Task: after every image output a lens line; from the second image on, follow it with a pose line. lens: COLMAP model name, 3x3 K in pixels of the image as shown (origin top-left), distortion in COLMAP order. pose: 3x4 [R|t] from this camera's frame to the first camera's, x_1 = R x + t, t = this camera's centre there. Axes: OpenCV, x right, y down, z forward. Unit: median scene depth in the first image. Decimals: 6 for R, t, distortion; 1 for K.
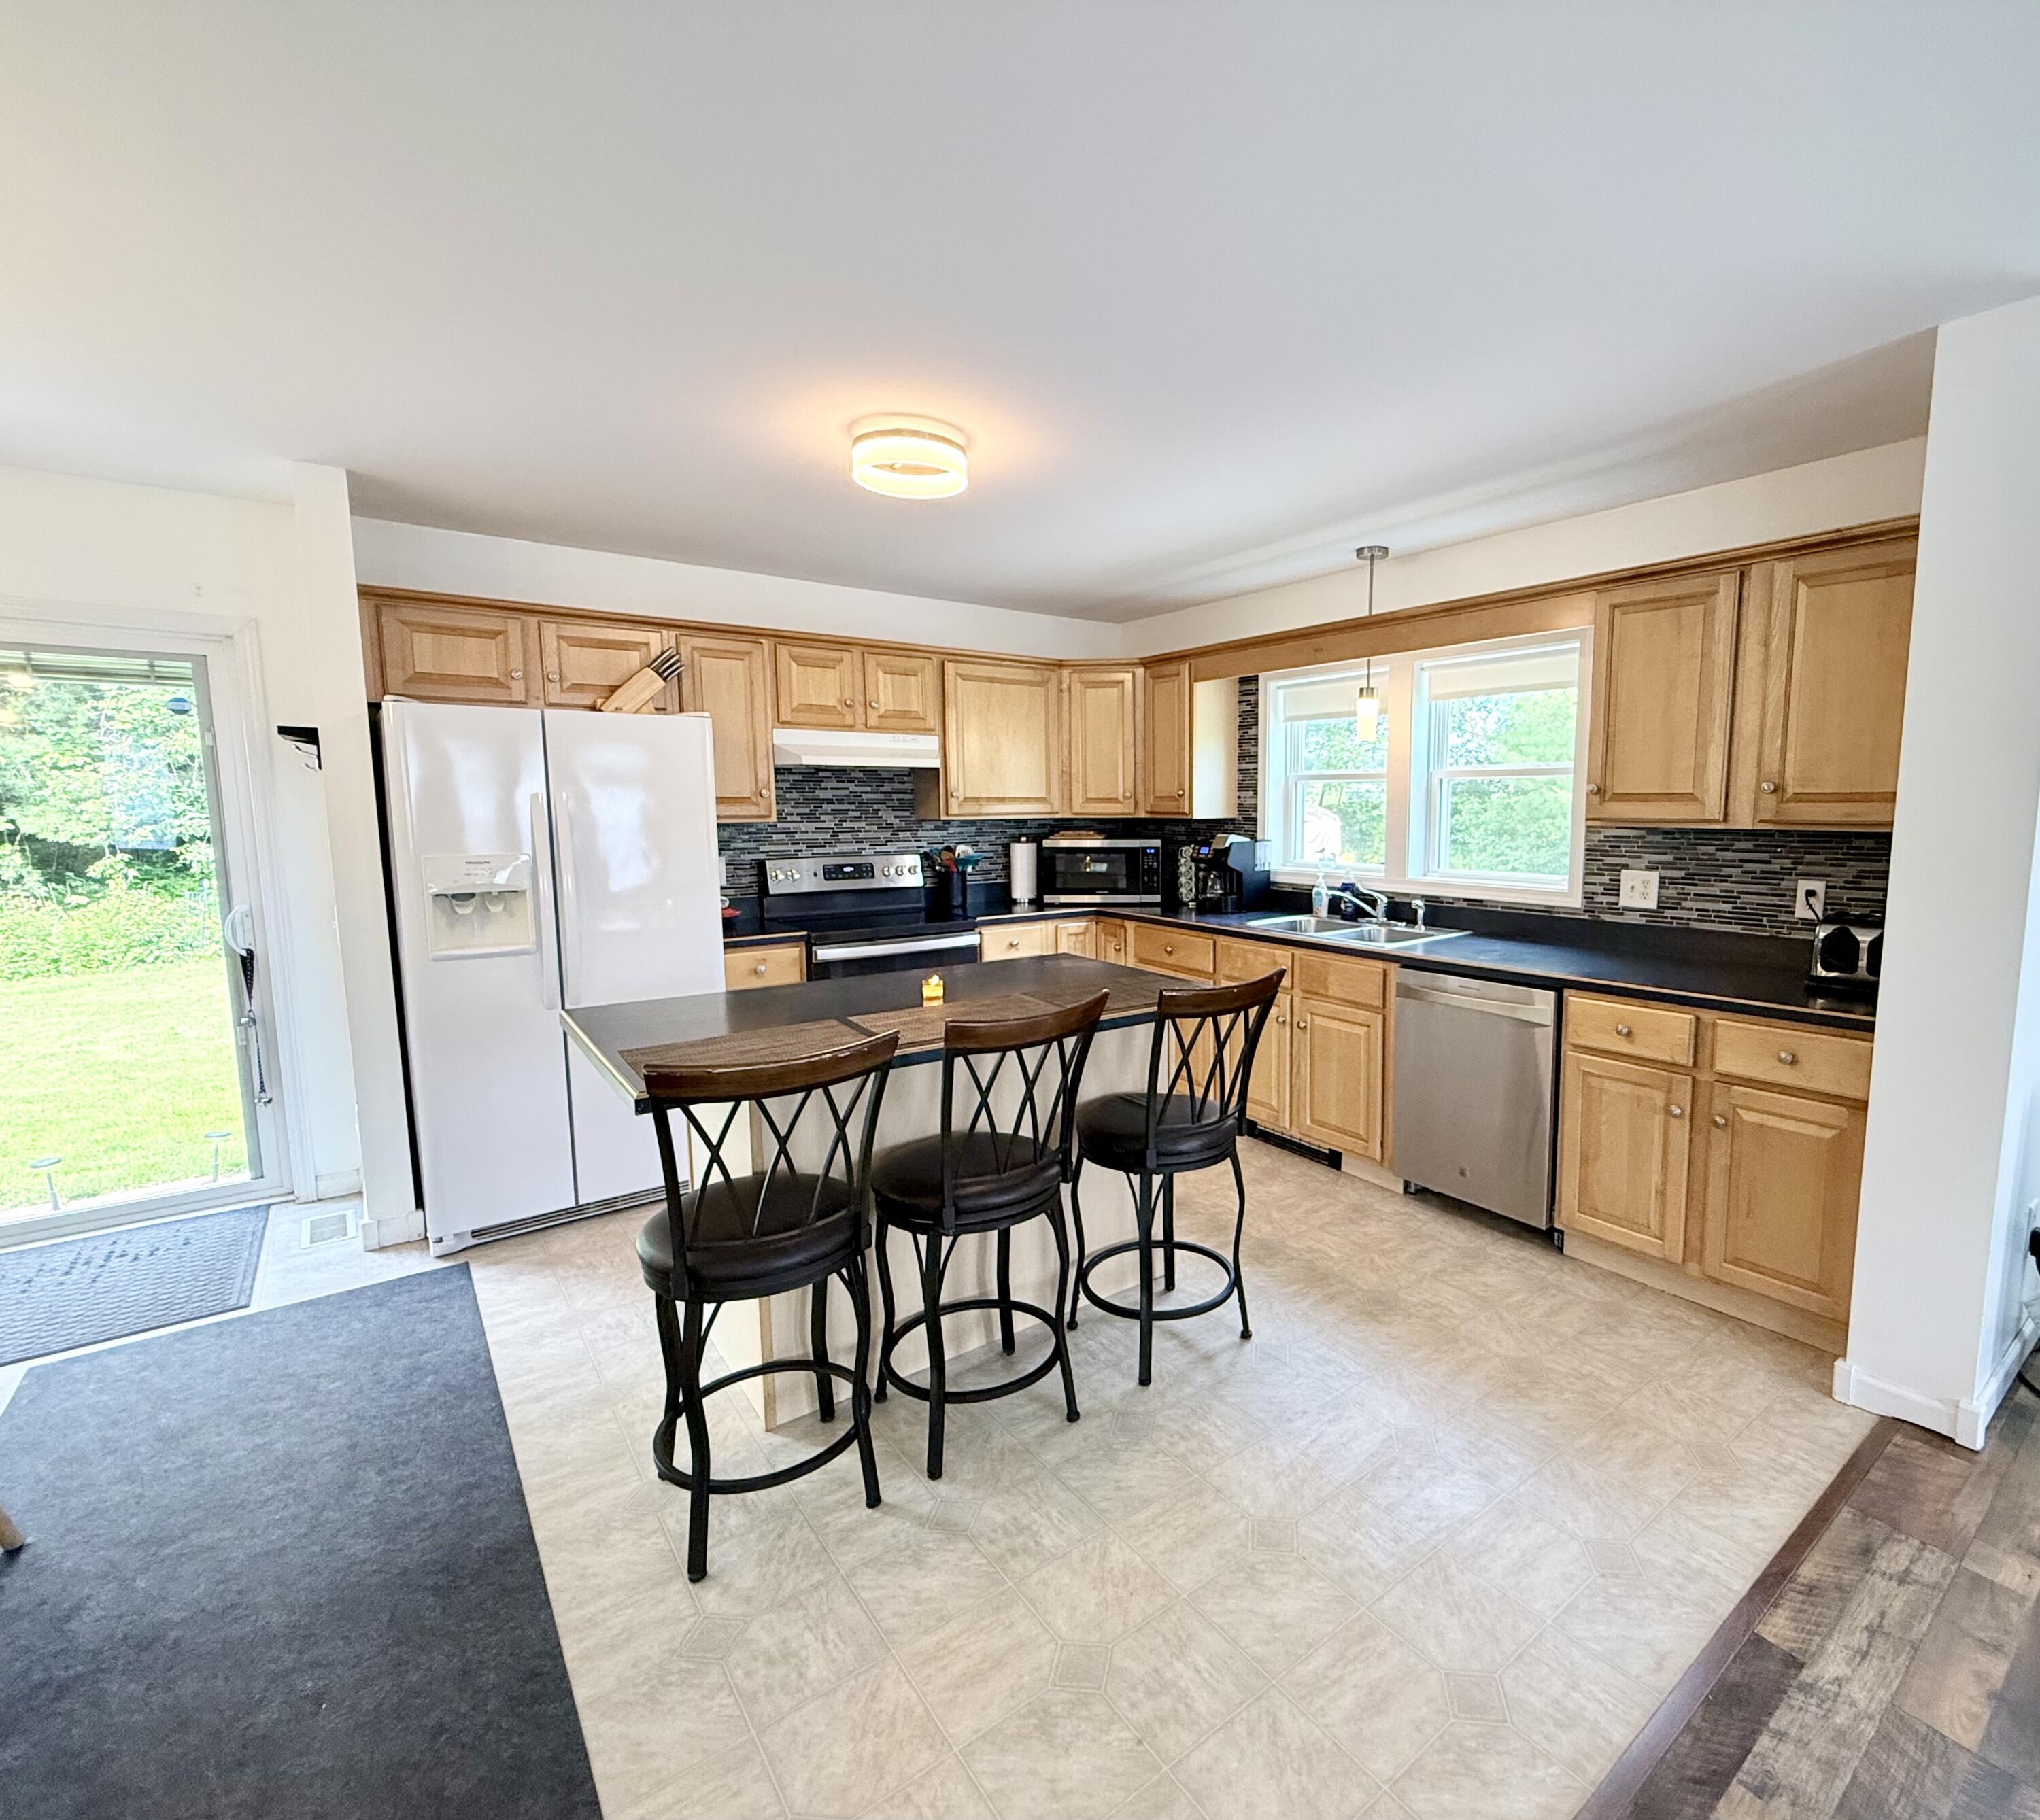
lens RADIAL K [[975.7, 0, 1169.4], [0, 975.7, 912.4], [0, 0, 1]] dist [0.001254, 0.000129]
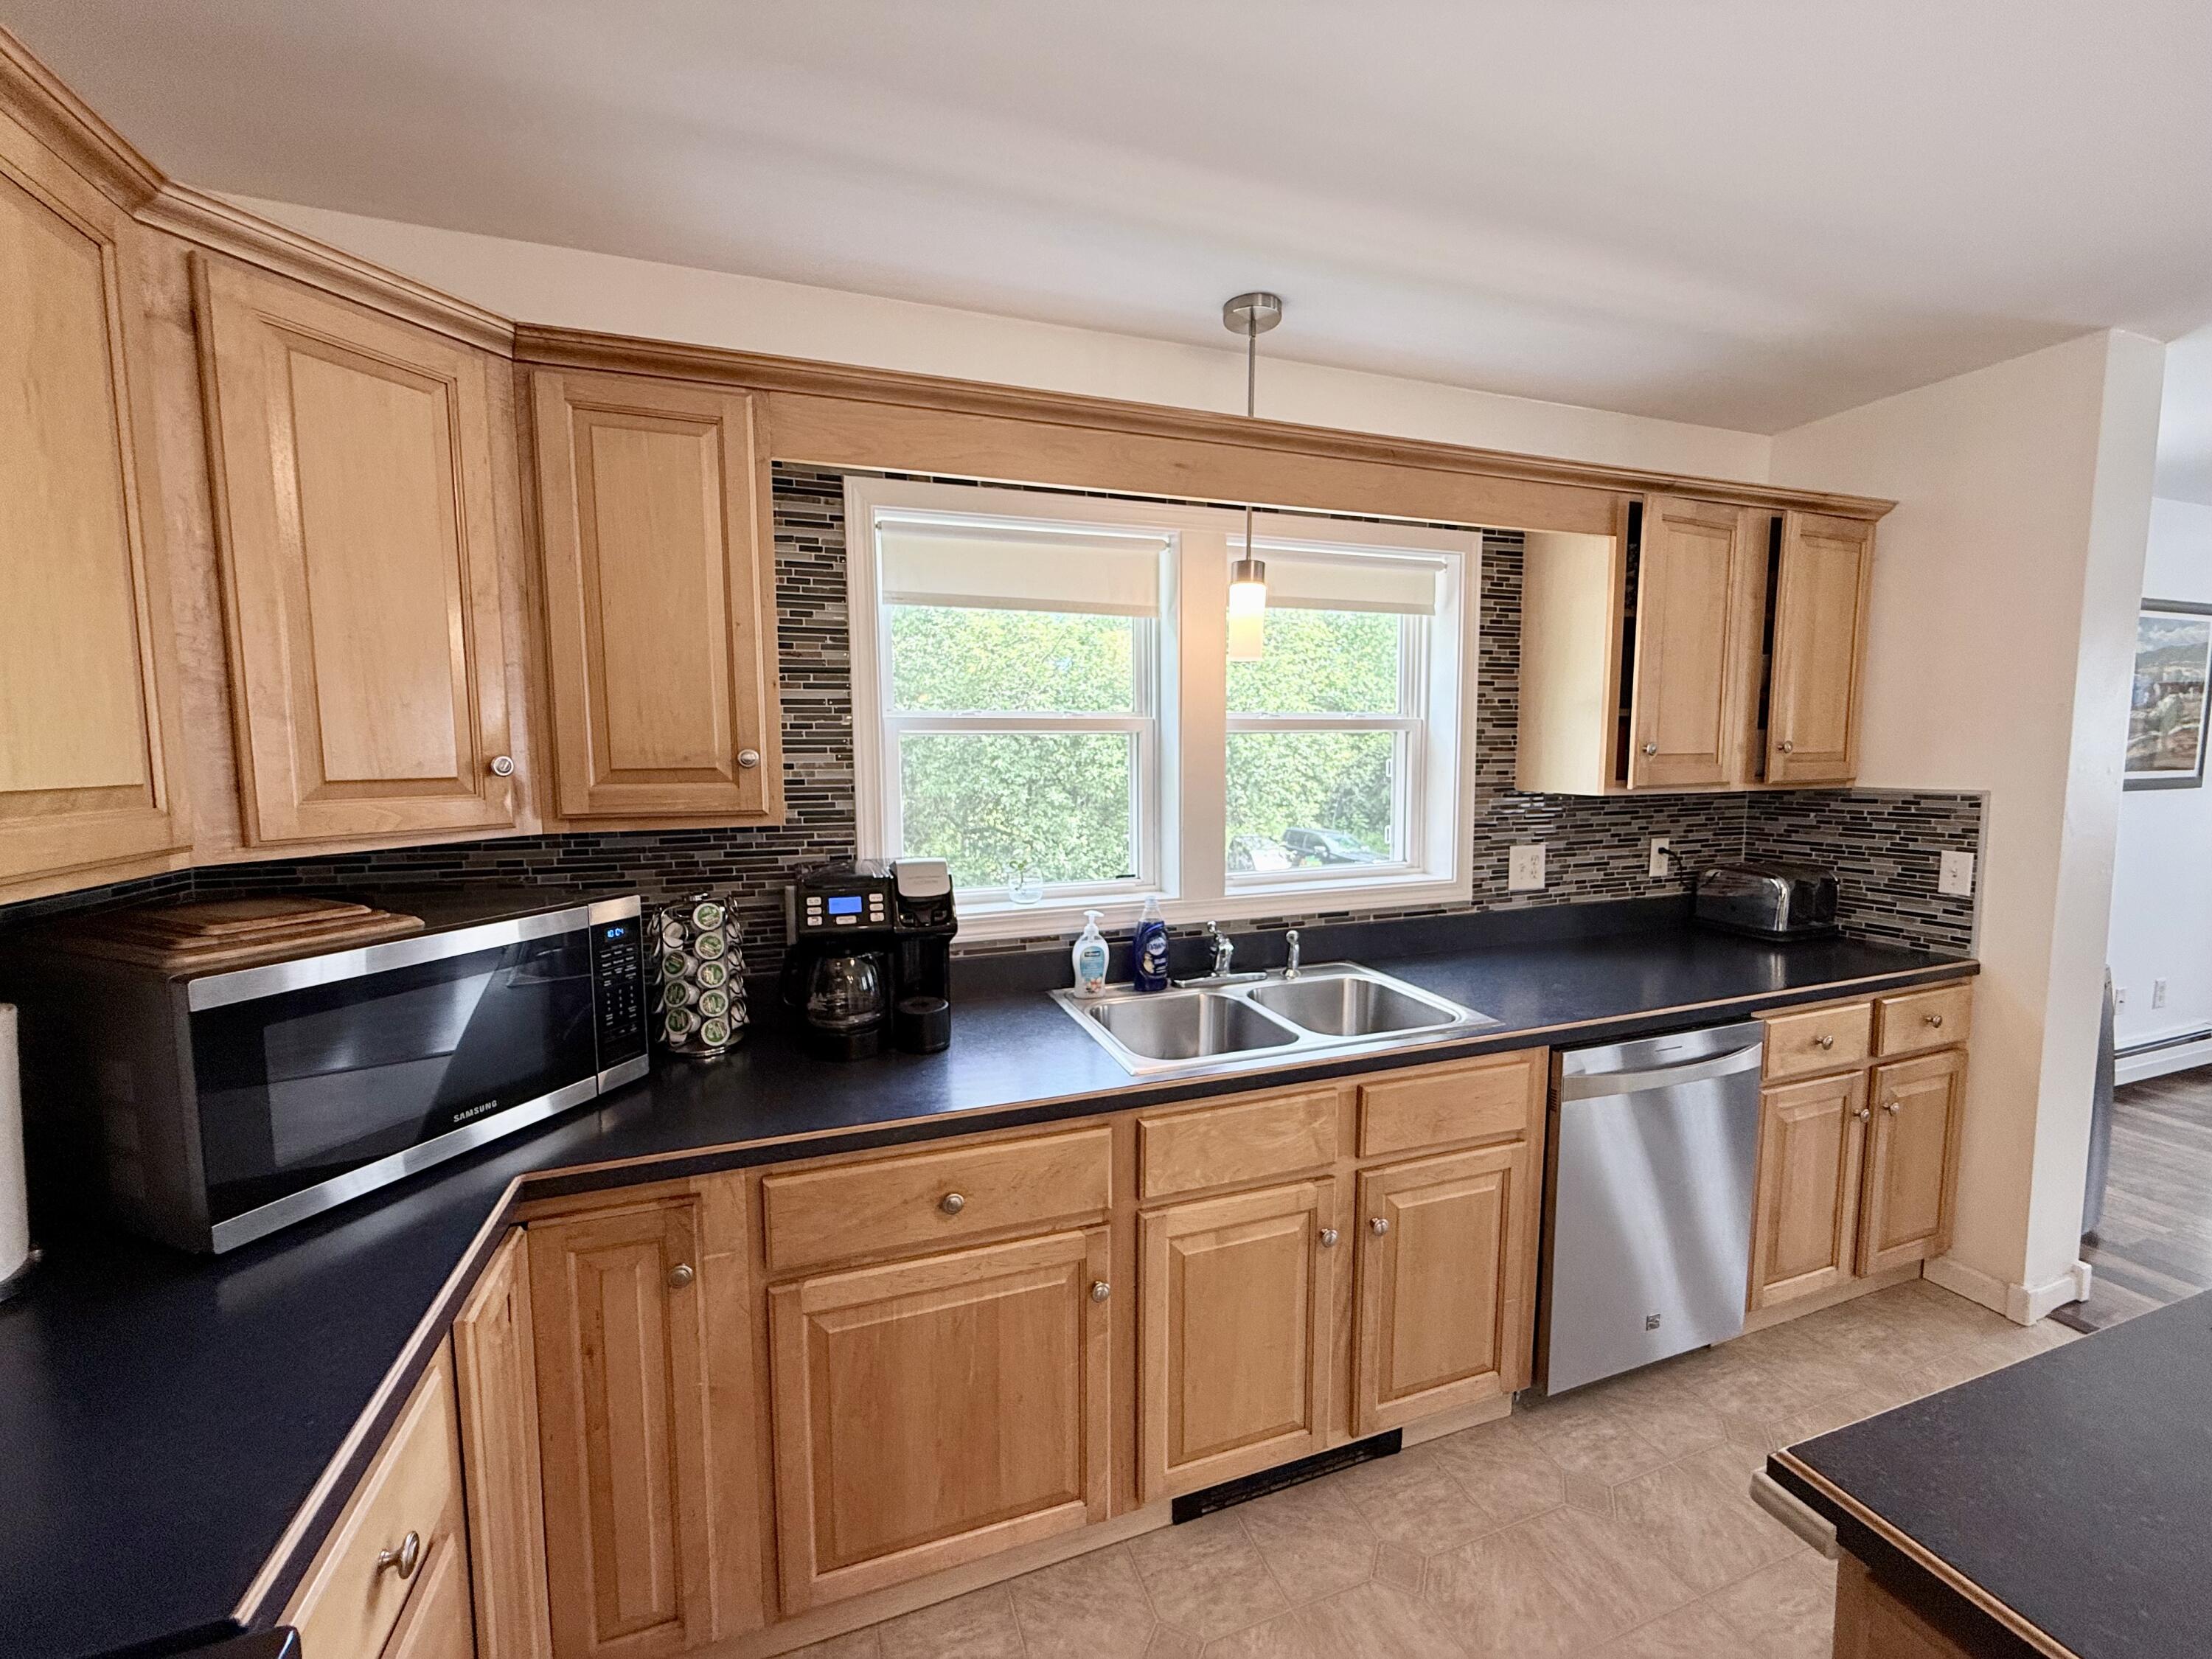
lens RADIAL K [[885.8, 0, 1106.0], [0, 885.8, 829.5], [0, 0, 1]] dist [-0.000056, 0.000036]
pose [[0.340870, -0.087961, 0.935986, -0.298443], [0.115863, 0.991954, 0.051025, -0.116898], [-0.932943, 0.091053, 0.348319, 0.916601]]
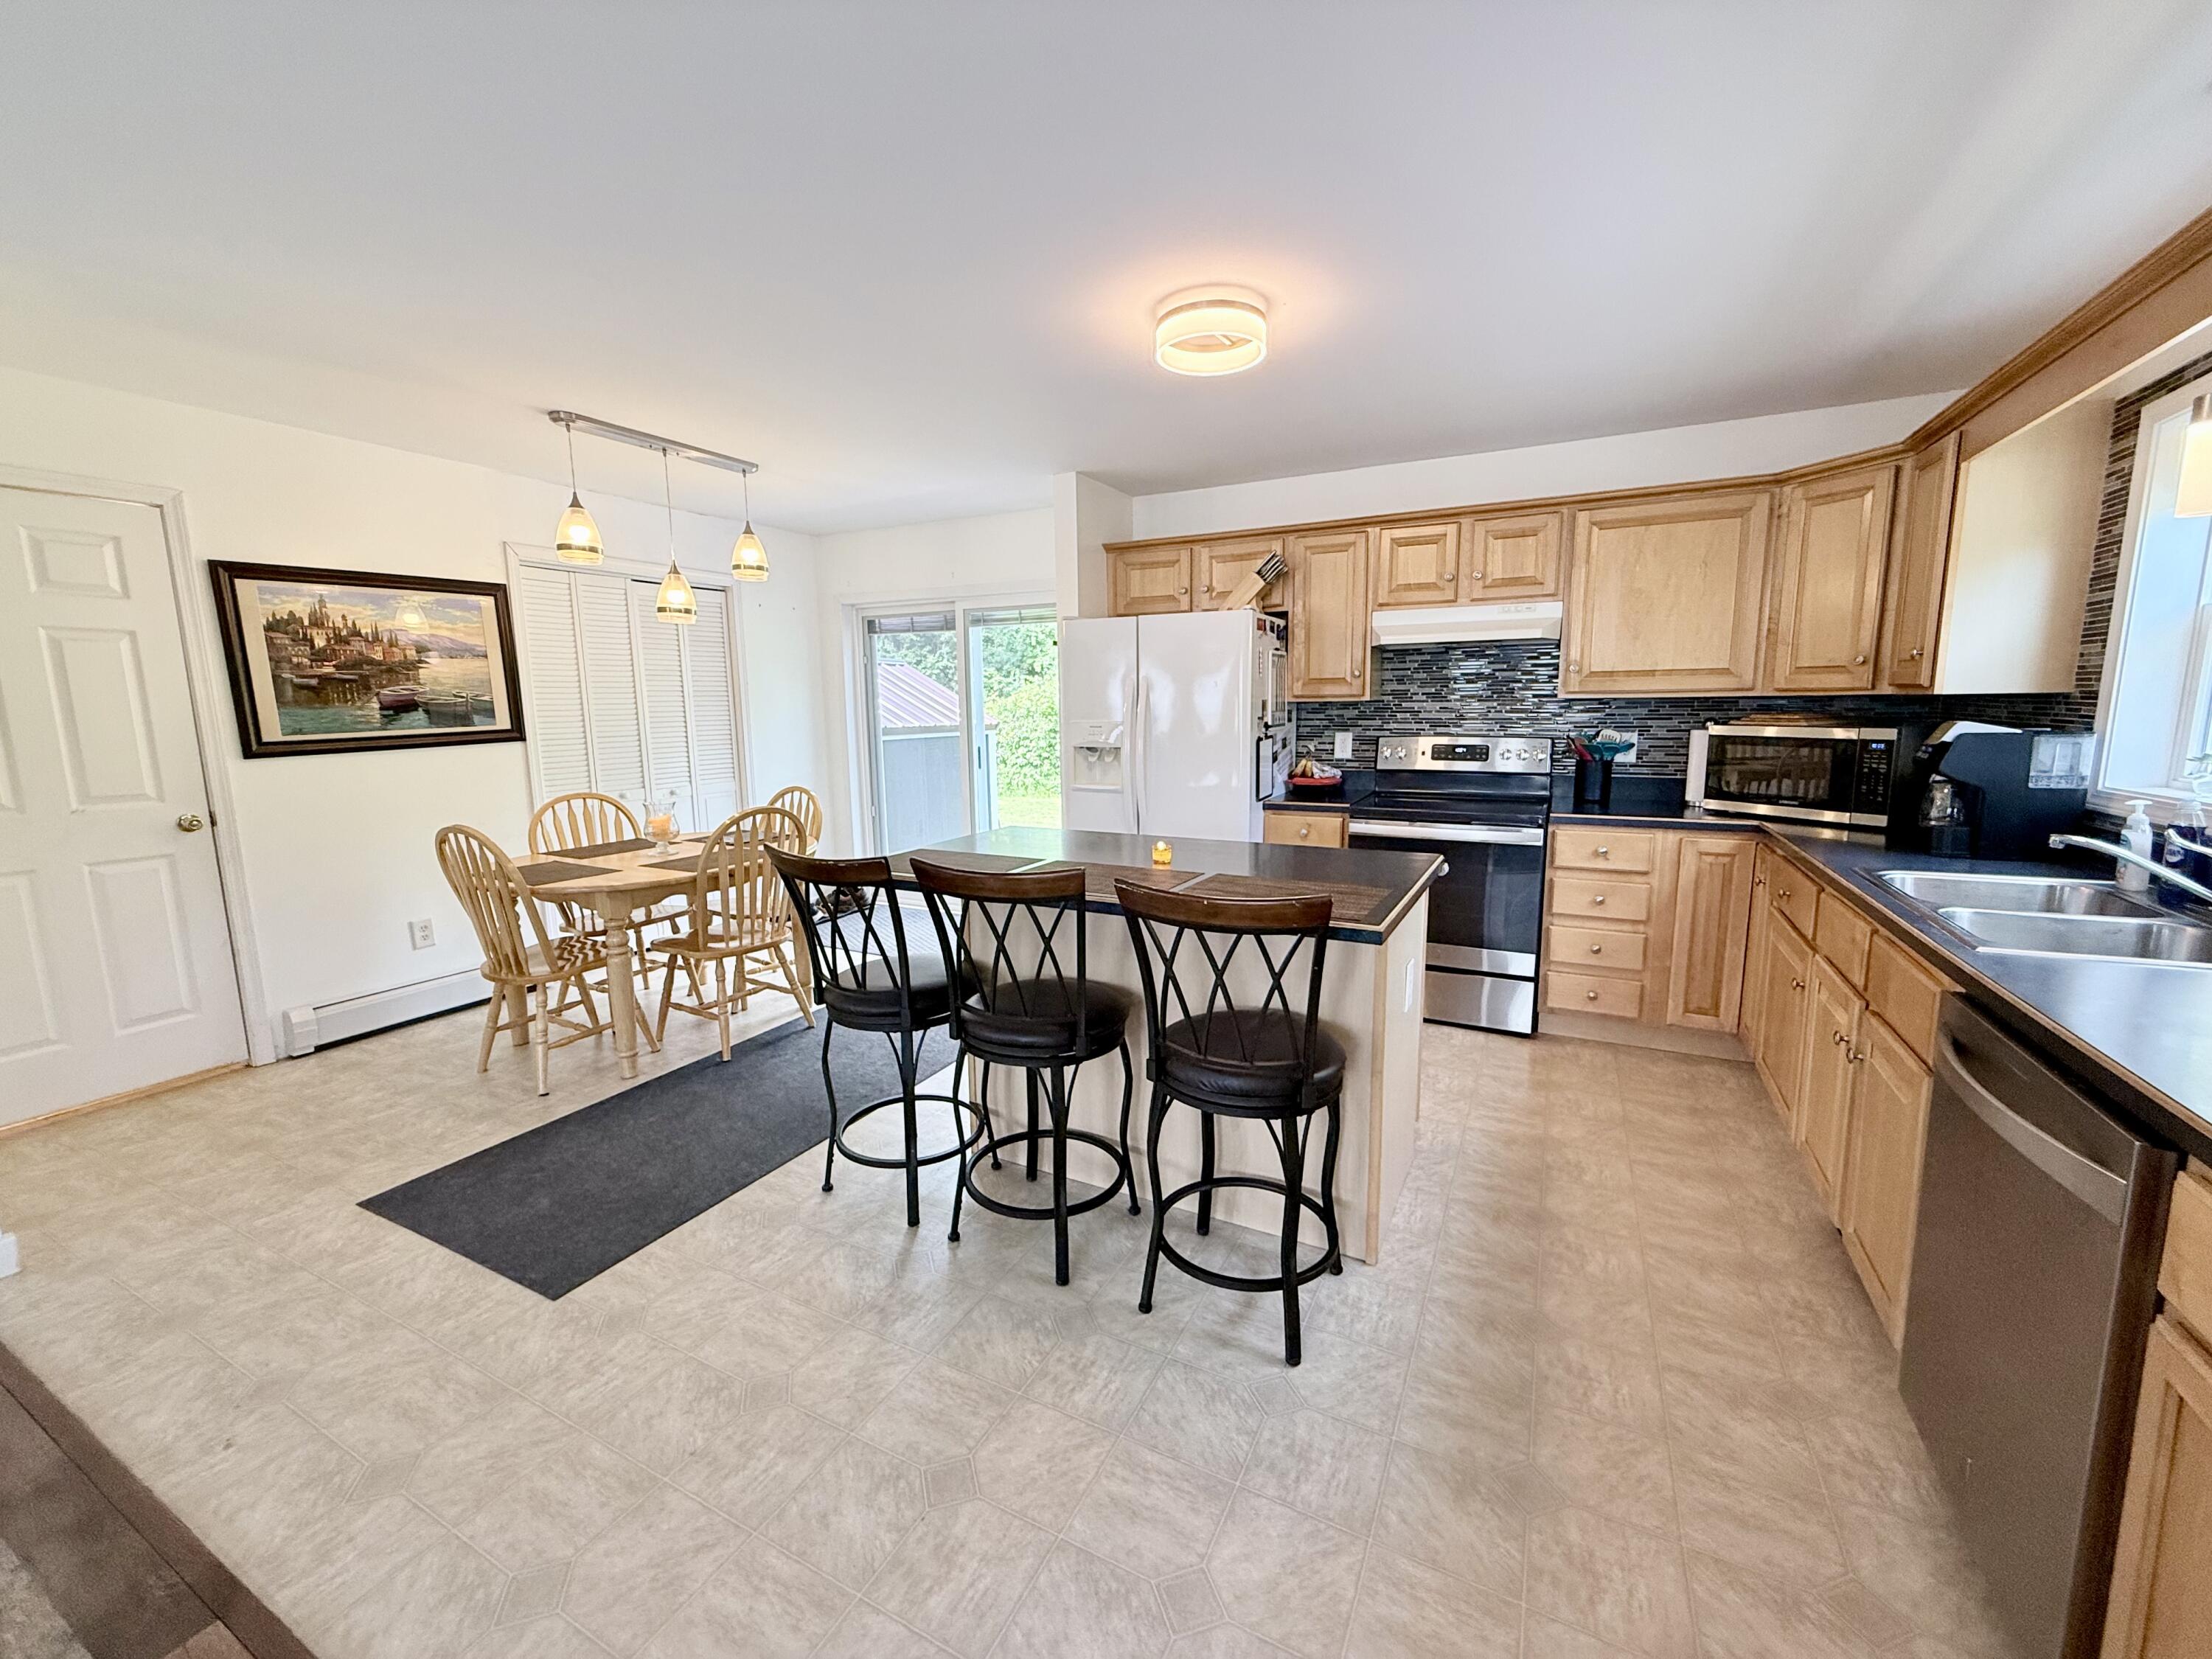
lens RADIAL K [[885.8, 0, 1106.0], [0, 885.8, 829.5], [0, 0, 1]] dist [-0.000056, 0.000036]
pose [[0.387986, 0.128789, -0.912623, 0.402510], [-0.092026, 0.990654, 0.100677, -0.025479], [0.917059, 0.044924, 0.396212, 0.379075]]
